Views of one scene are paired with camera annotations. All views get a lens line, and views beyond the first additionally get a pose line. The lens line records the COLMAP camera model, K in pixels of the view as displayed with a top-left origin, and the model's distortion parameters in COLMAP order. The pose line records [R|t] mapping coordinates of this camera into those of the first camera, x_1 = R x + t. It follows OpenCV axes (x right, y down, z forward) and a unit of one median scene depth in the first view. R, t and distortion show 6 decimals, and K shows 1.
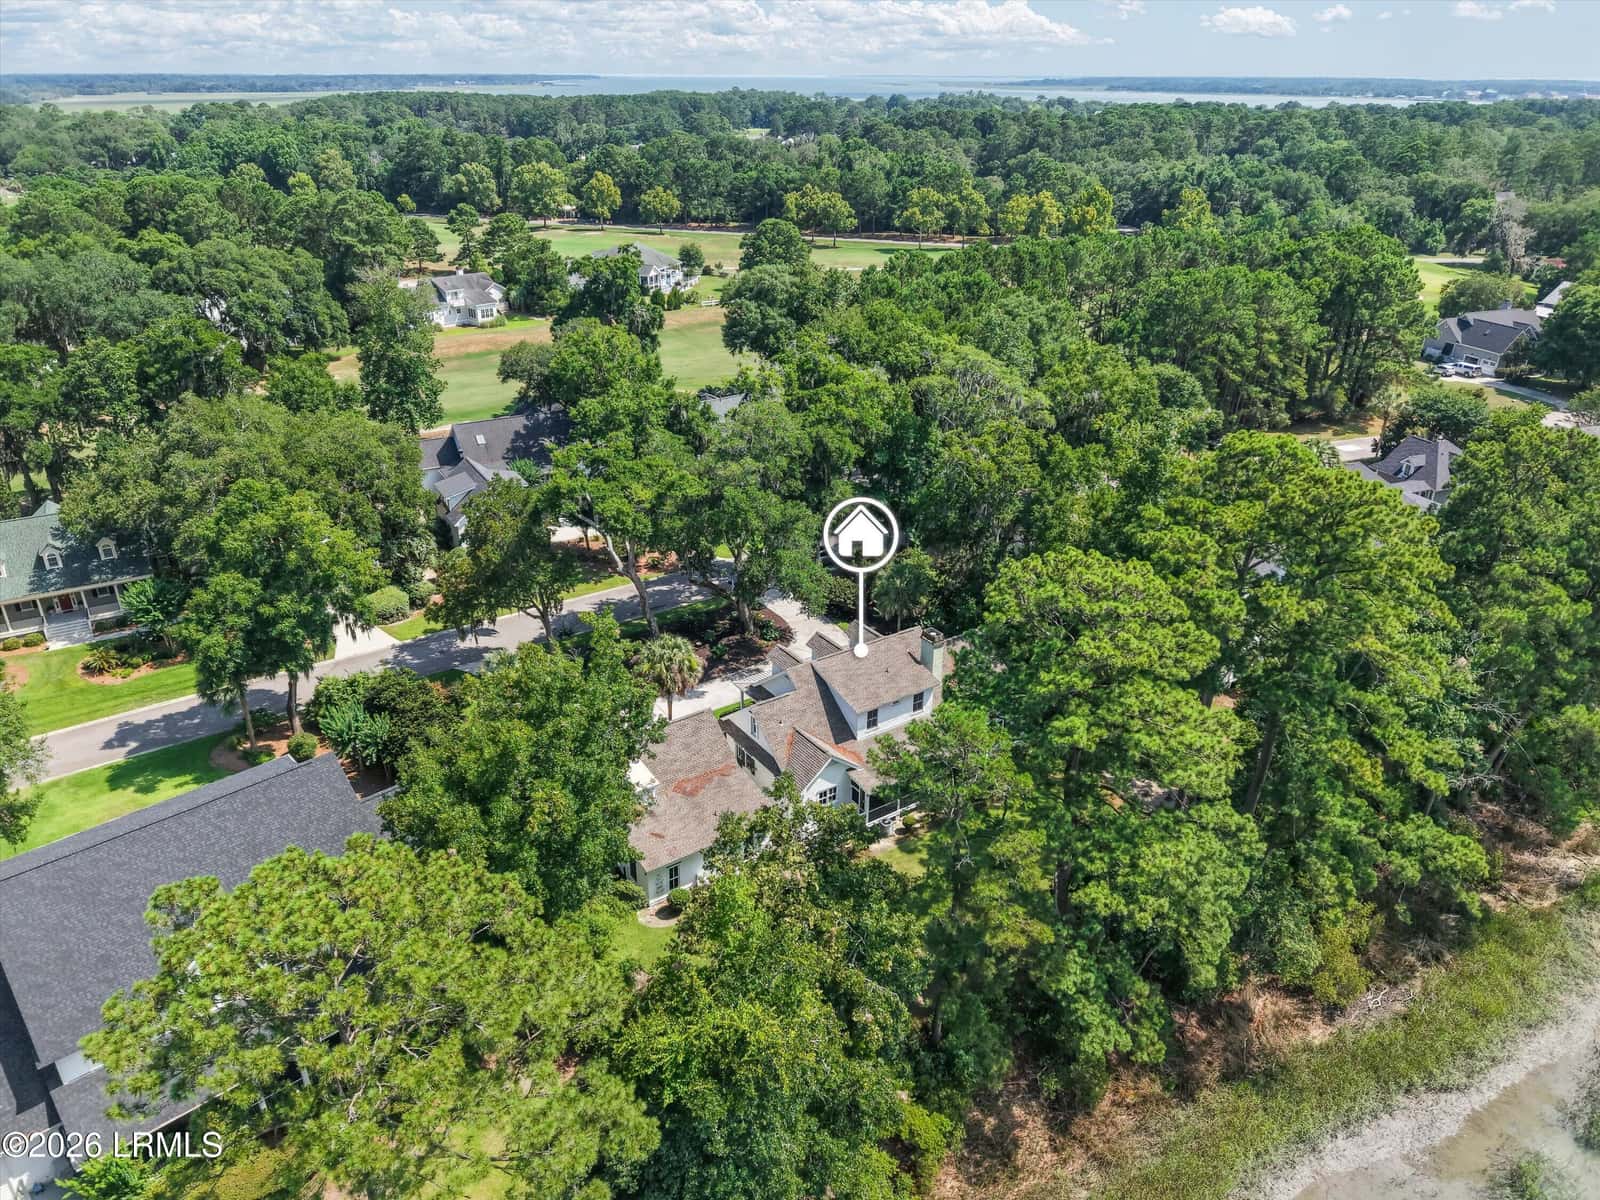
lens RADIAL K [[1108.9, 0, 784.1], [0, 1108.9, 598.9], [0, 0, 1]] dist [0.027481, -0.067108]
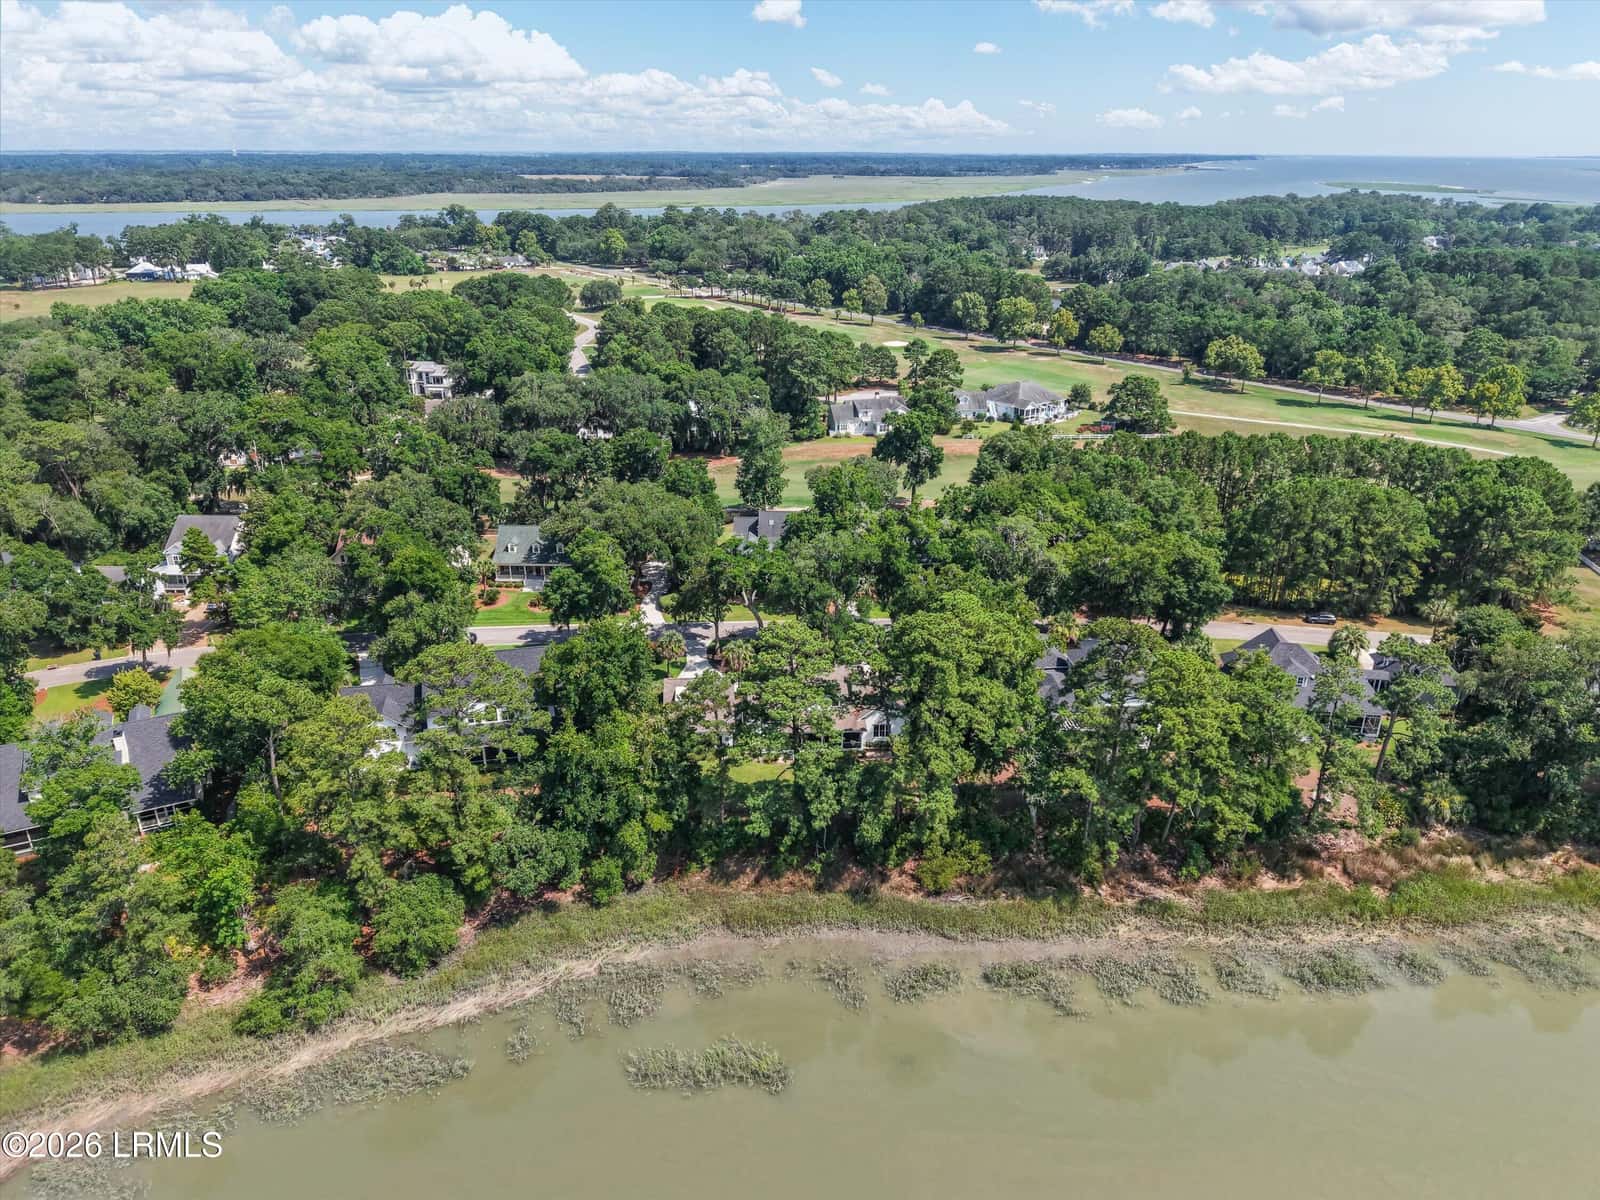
lens RADIAL K [[1108.9, 0, 784.1], [0, 1108.9, 598.9], [0, 0, 1]] dist [0.027481, -0.067108]
pose [[0.854955, 0.196022, -0.480236, 0.372875], [-0.220220, 0.975431, 0.006096, -0.029851], [0.469632, 0.100546, 0.877118, -0.291950]]
